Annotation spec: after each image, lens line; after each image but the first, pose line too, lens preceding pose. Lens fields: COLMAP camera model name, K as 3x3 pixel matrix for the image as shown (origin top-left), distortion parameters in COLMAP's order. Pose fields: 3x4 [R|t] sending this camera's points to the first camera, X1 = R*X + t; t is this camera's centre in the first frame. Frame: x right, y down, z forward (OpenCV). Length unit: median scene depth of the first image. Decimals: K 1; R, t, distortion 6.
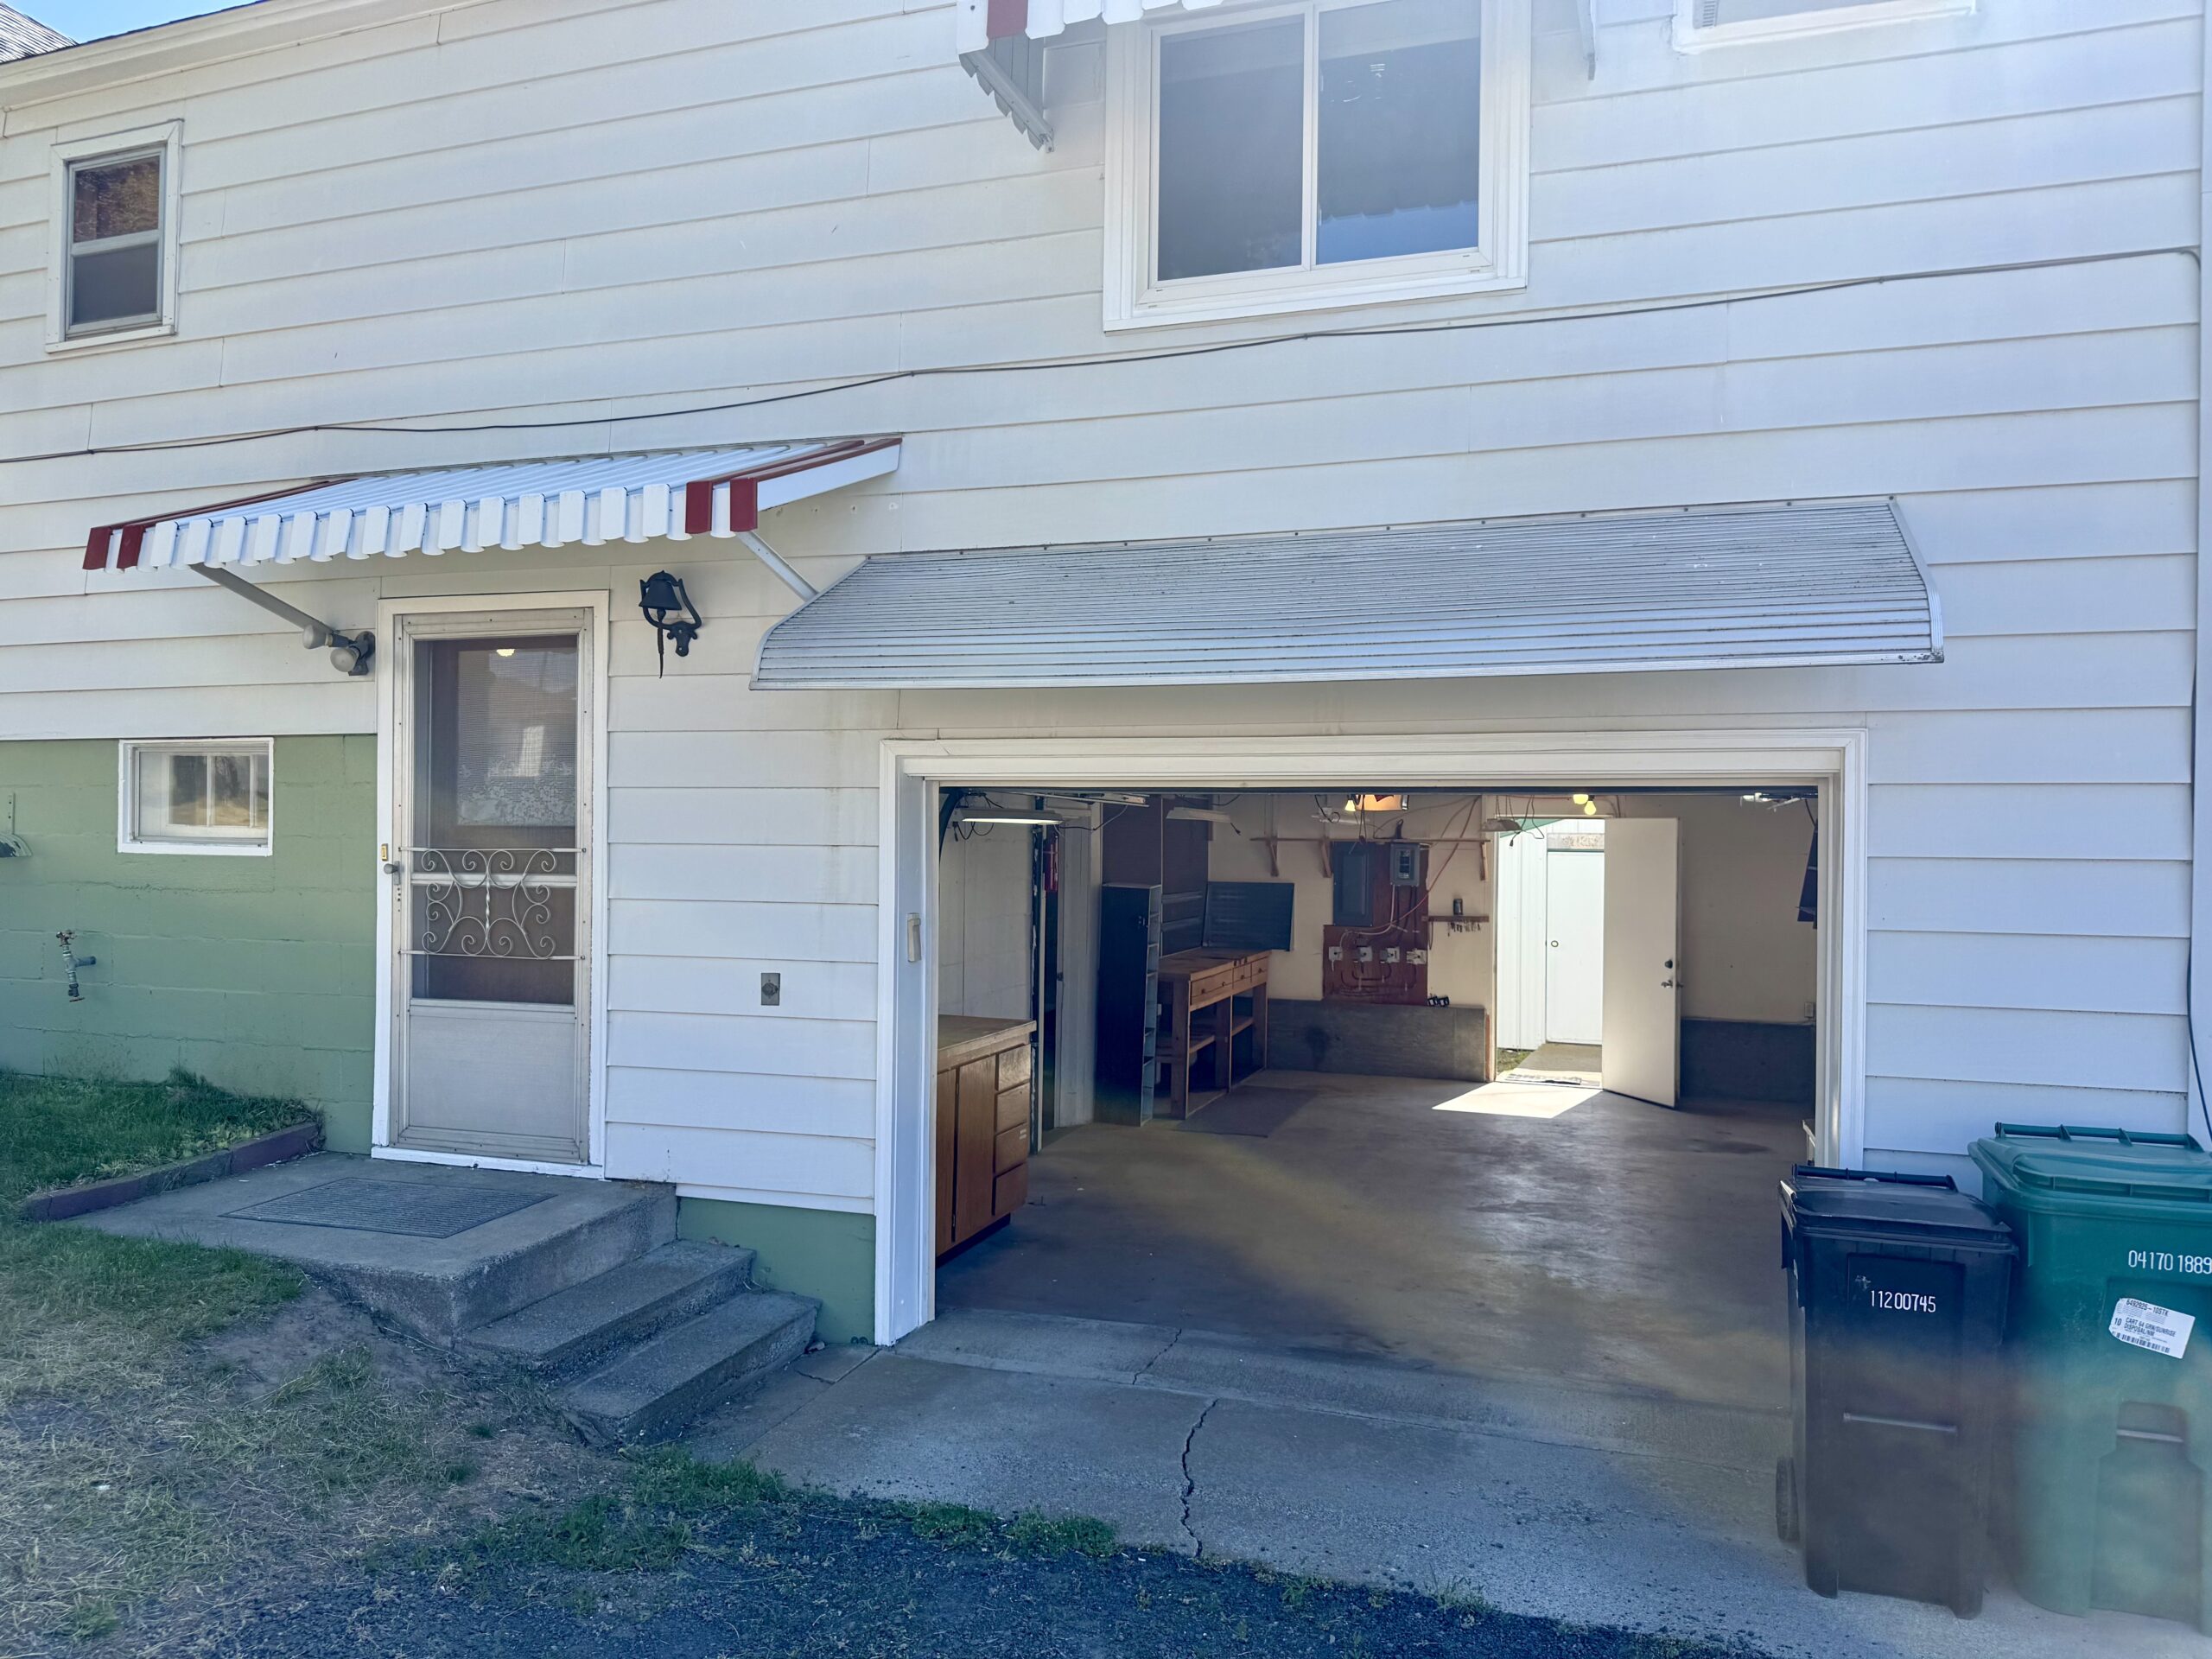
lens RADIAL K [[1552.5, 0, 1092.9], [0, 1552.5, 828.9], [0, 0, 1]] dist [0.078943, -0.095996]
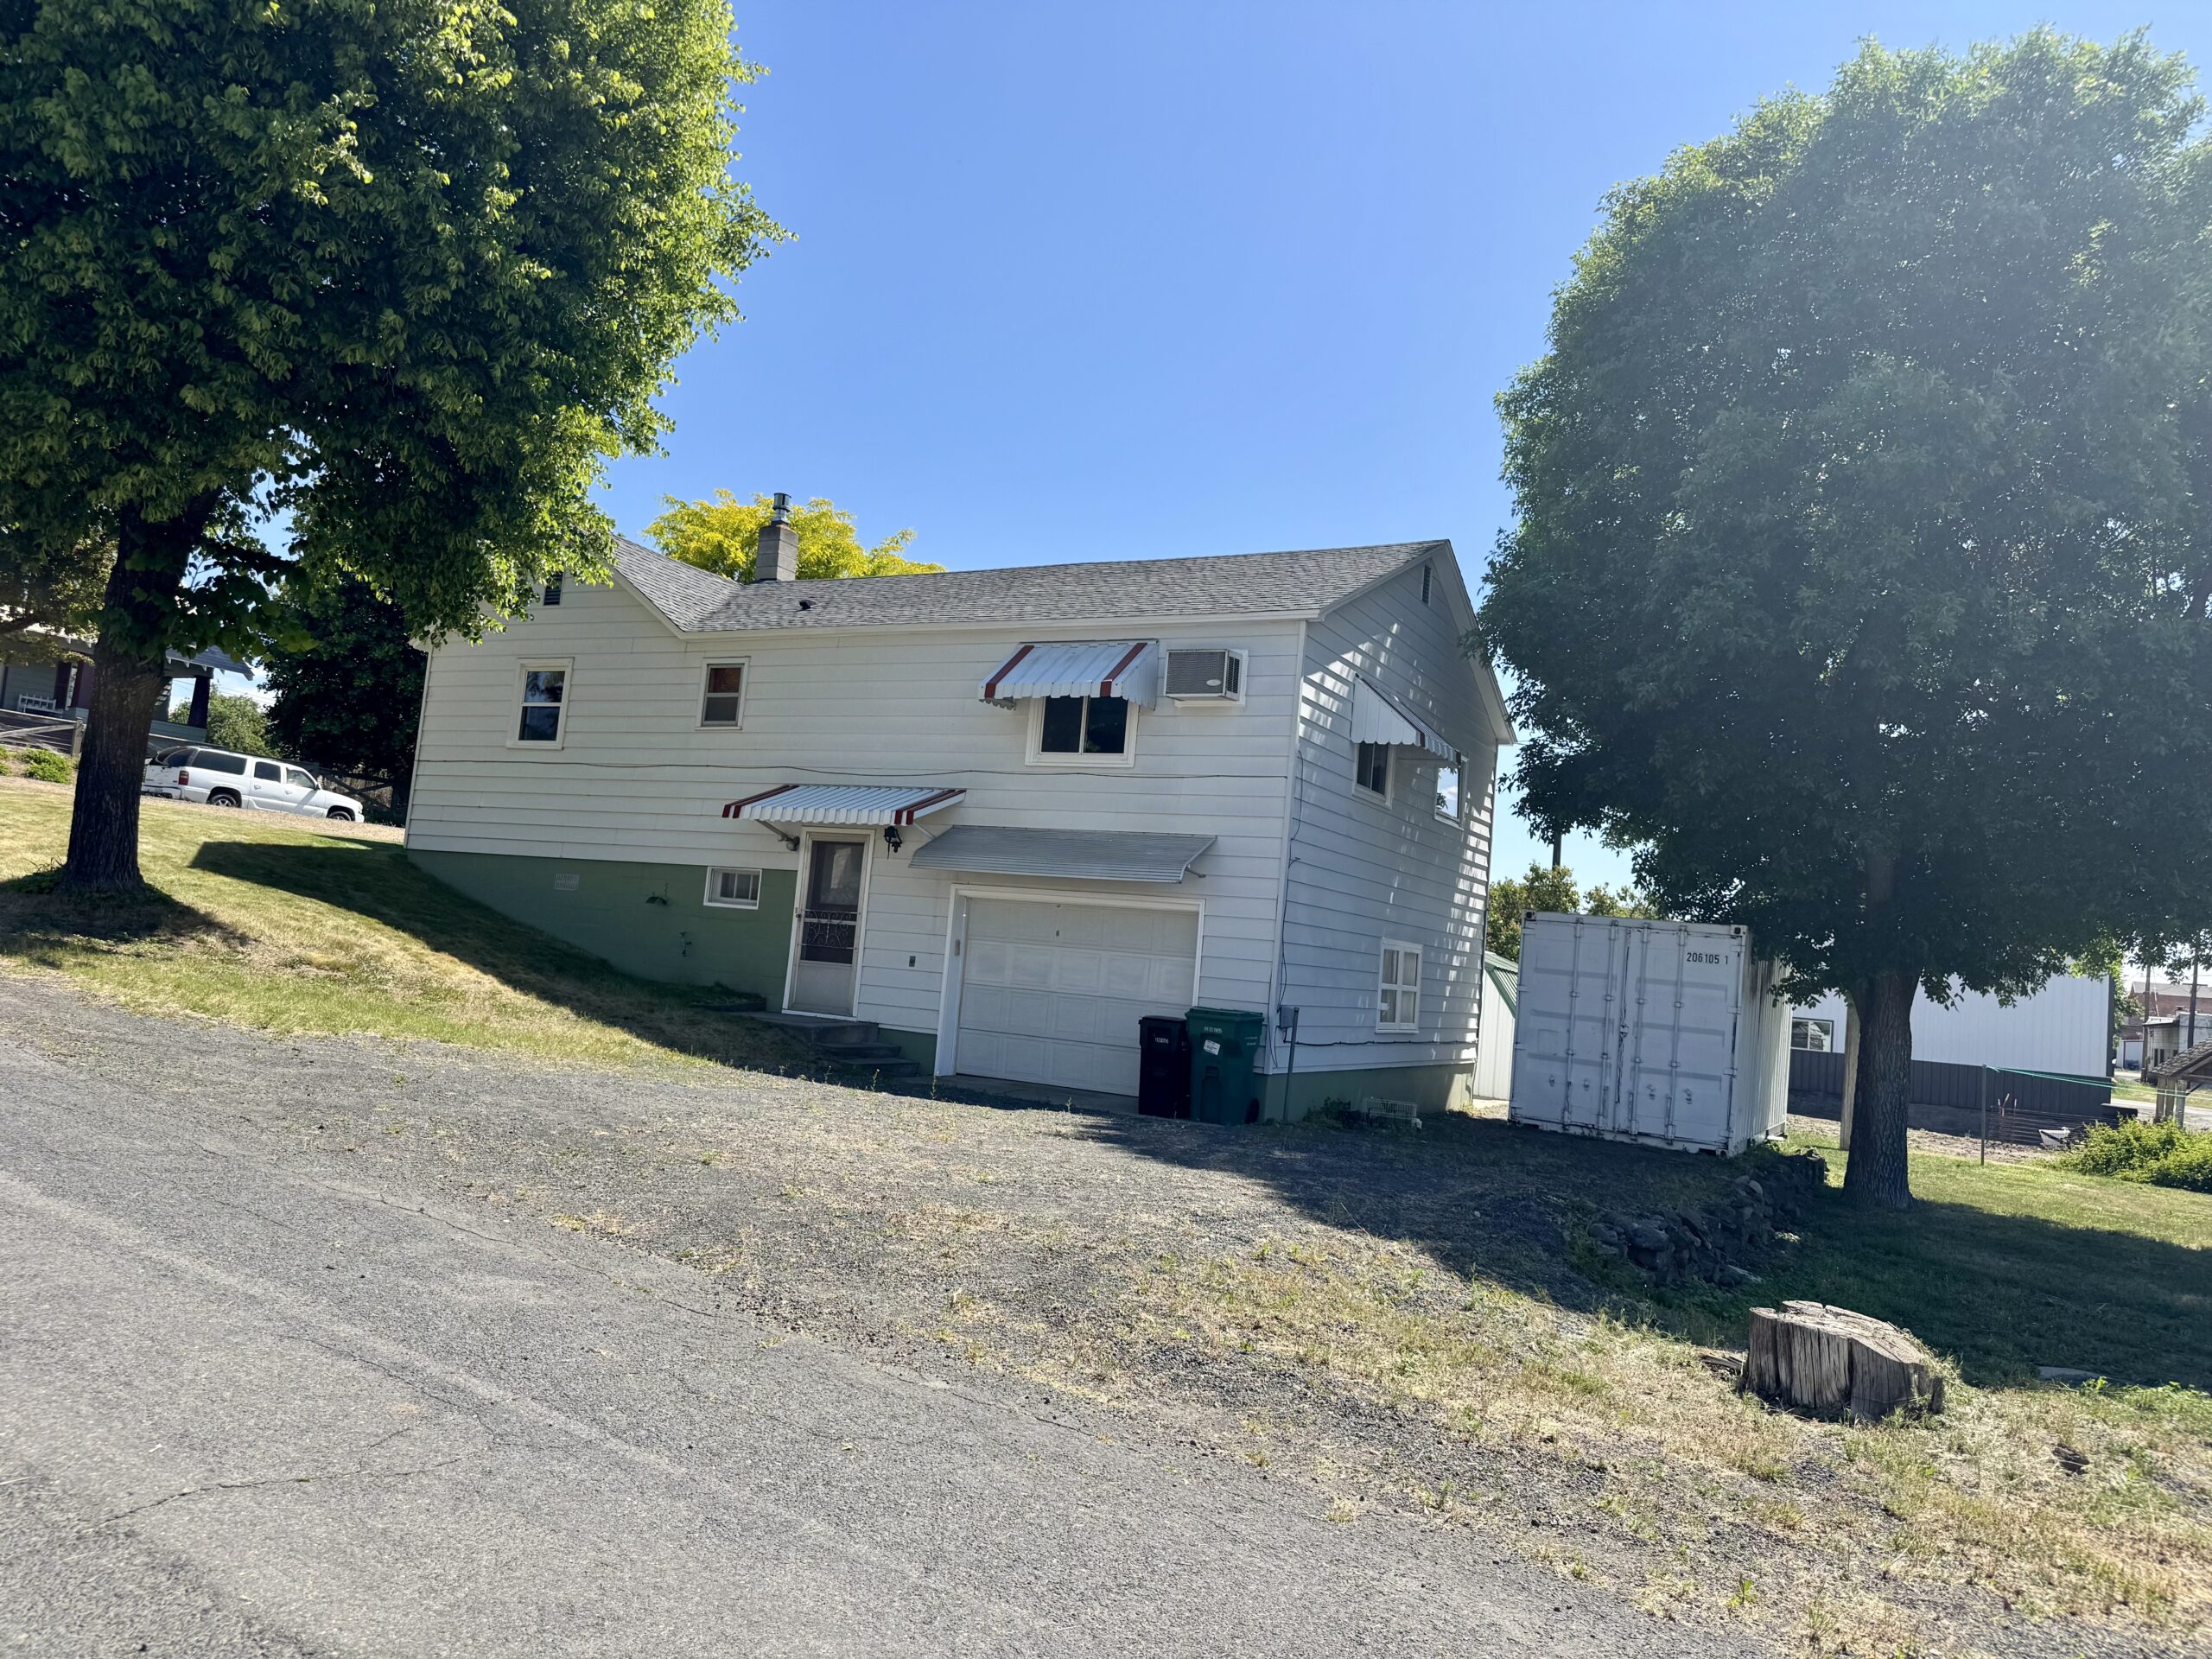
lens RADIAL K [[1552.5, 0, 1117.7], [0, 1552.5, 833.5], [0, 0, 1]] dist [0.078943, -0.095996]
pose [[0.985611, 0.062758, -0.156945, 0.666181], [-0.076495, 0.993603, -0.083078, 0.075590], [0.150728, 0.093888, 0.984107, -2.010088]]
